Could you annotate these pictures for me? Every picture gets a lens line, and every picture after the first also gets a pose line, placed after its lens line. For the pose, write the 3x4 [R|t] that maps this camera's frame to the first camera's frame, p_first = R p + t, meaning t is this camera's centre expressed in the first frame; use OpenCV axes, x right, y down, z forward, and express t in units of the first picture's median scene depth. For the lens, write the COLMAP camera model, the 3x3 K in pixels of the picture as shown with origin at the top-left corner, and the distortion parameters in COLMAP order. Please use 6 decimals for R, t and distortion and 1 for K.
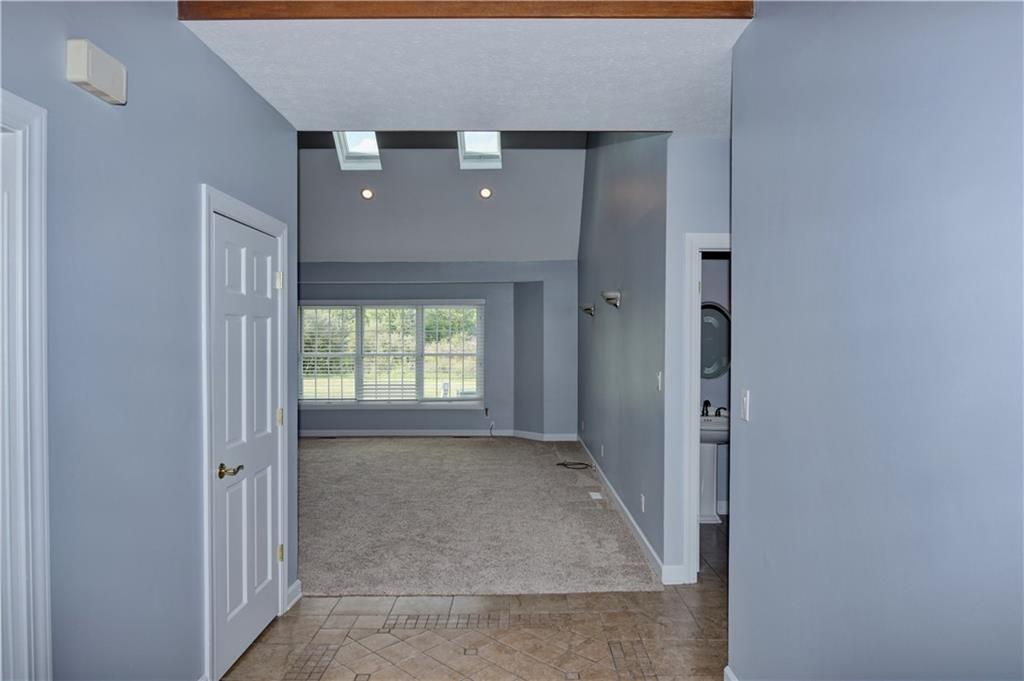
lens RADIAL K [[628.1, 0, 517.9], [0, 628.1, 347.2], [0, 0, 1]] dist [-0.011940, -0.002015]
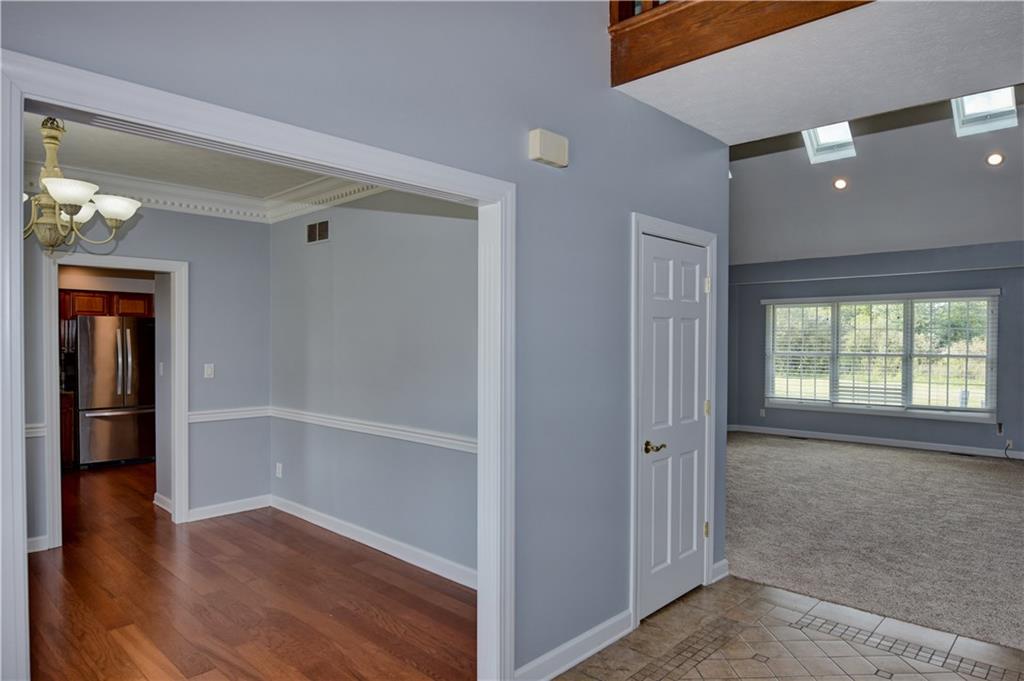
lens RADIAL K [[628.1, 0, 515.8], [0, 628.1, 346.3], [0, 0, 1]] dist [-0.011940, -0.002015]
pose [[0.720580, 0.009066, -0.693313, 0.093025], [-0.008805, 0.999954, 0.003924, 0.000519], [0.693316, 0.003277, 0.720626, -0.025547]]
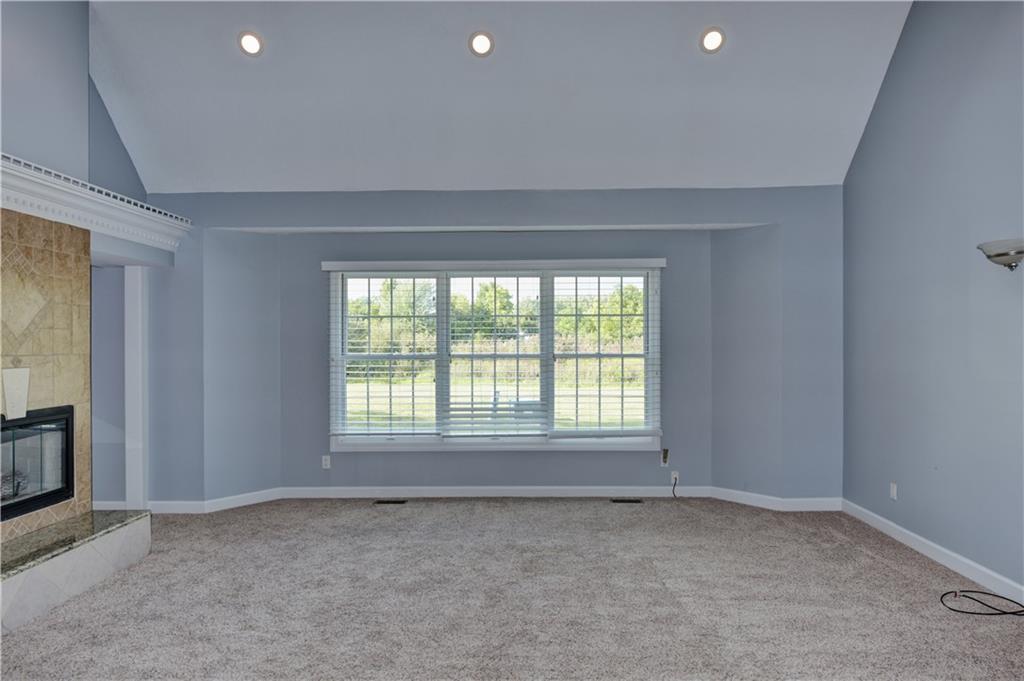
lens RADIAL K [[628.1, 0, 510.3], [0, 628.1, 343.7], [0, 0, 1]] dist [-0.011940, -0.002015]
pose [[0.999917, -0.003437, -0.012429, -0.302935], [0.003335, 0.999961, -0.008208, 0.008254], [0.012457, 0.008166, 0.999889, 0.696755]]
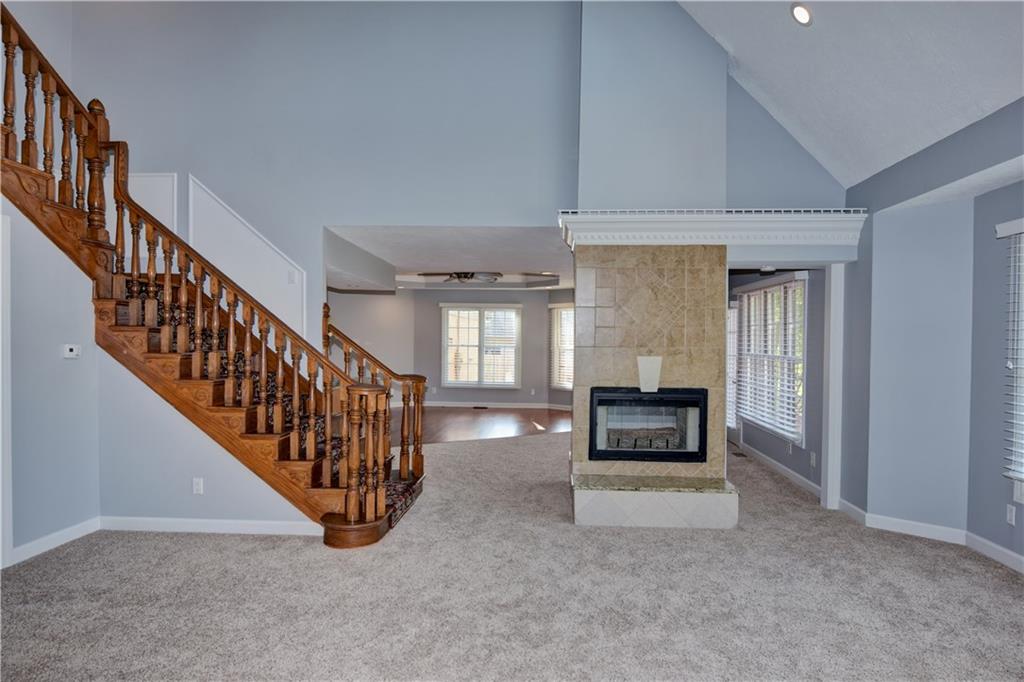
lens RADIAL K [[628.1, 0, 520.1], [0, 628.1, 344.5], [0, 0, 1]] dist [-0.011940, -0.002015]
pose [[-0.054065, 0.011982, -0.998466, 0.083525], [-0.015617, 0.999796, 0.012843, 0.000768], [0.998415, 0.016287, -0.053866, 1.171414]]
